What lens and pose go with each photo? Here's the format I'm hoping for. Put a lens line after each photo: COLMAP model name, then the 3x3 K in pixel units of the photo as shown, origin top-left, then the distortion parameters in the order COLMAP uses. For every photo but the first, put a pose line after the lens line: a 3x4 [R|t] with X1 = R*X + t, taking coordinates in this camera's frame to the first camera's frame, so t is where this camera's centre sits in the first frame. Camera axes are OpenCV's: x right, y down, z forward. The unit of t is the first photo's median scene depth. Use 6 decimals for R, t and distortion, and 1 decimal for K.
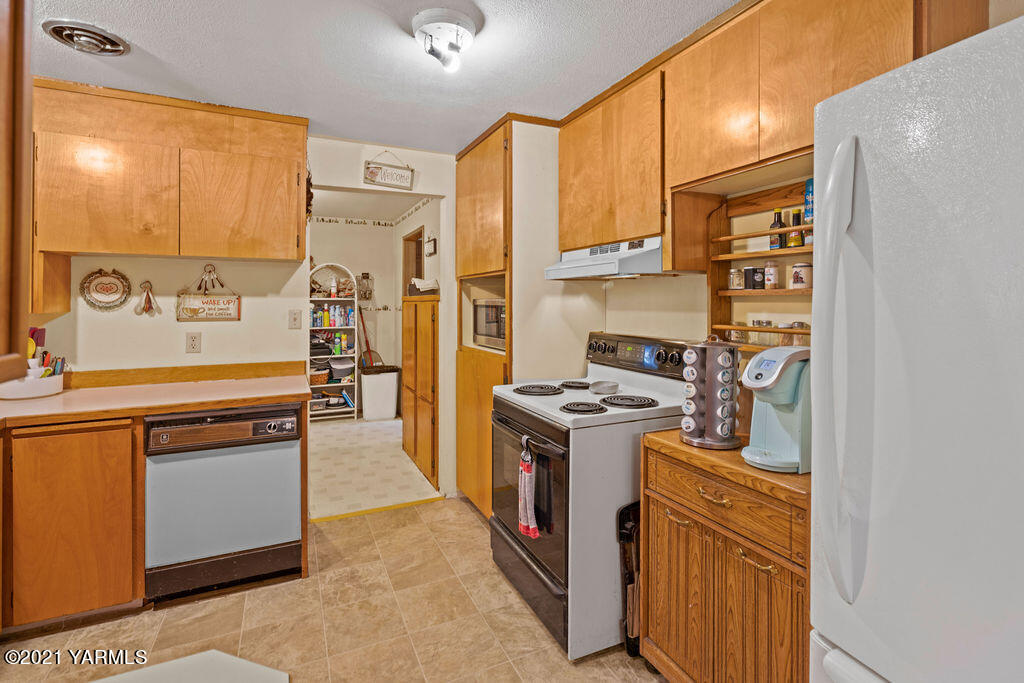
lens RADIAL K [[483.5, 0, 527.3], [0, 483.5, 301.3], [0, 0, 1]] dist [-0.003581, 0.000614]
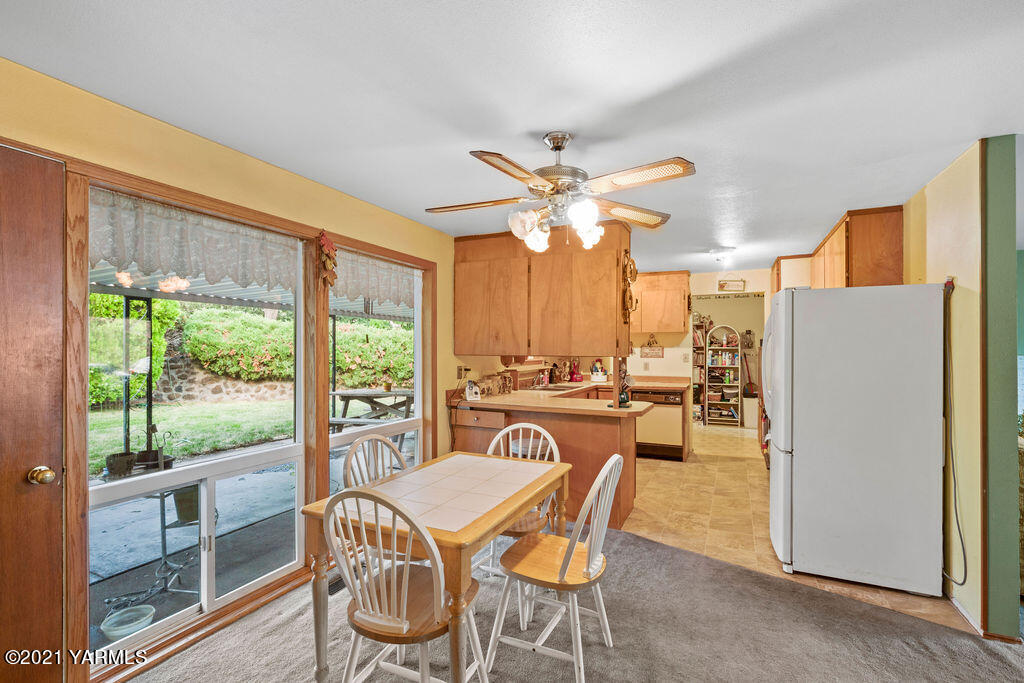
lens RADIAL K [[483.5, 0, 512.7], [0, 483.5, 346.1], [0, 0, 1]] dist [-0.003581, 0.000614]
pose [[0.629916, -0.003603, -0.776655, 0.385498], [-0.000239, 0.999988, -0.004834, -0.003141], [0.776663, 0.003231, 0.629908, -0.524927]]
